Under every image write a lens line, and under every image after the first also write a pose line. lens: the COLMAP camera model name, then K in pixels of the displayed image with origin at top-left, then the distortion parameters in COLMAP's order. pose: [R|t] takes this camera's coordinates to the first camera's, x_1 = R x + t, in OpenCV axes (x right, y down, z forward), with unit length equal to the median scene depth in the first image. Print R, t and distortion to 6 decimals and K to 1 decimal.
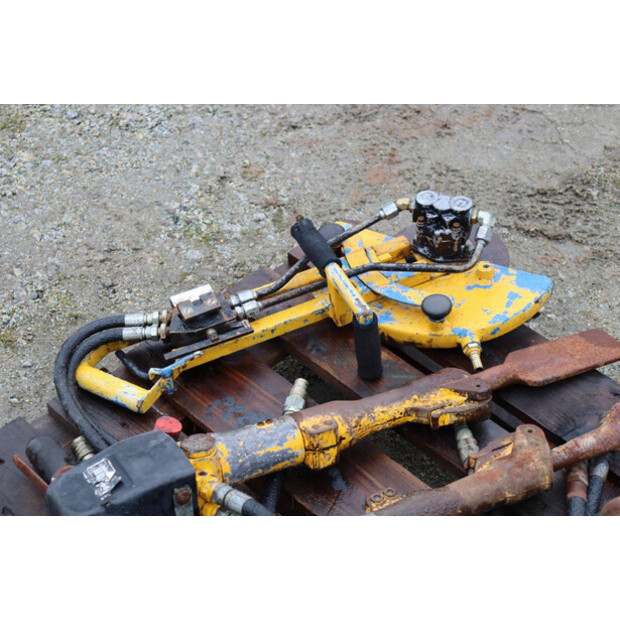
lens RADIAL K [[1153.6, 0, 321.7], [0, 1153.6, 316.4], [0, 0, 1]] dist [0.225396, 0.000000]
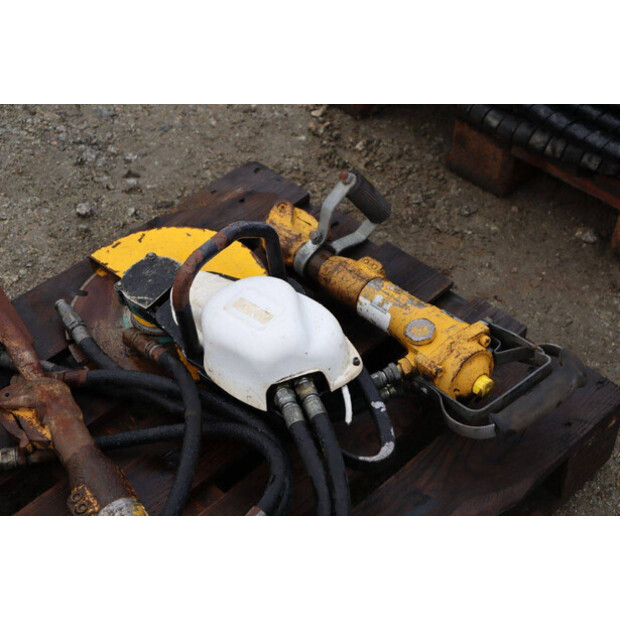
lens RADIAL K [[1208.6, 0, 314.4], [0, 1208.6, 310.6], [0, 0, 1]] dist [0.247459, 0.000000]
pose [[-0.010740, -0.702872, 0.711236, -0.503669], [0.695027, 0.506122, 0.510665, -0.282409], [-0.718904, 0.499812, 0.483079, 0.228943]]
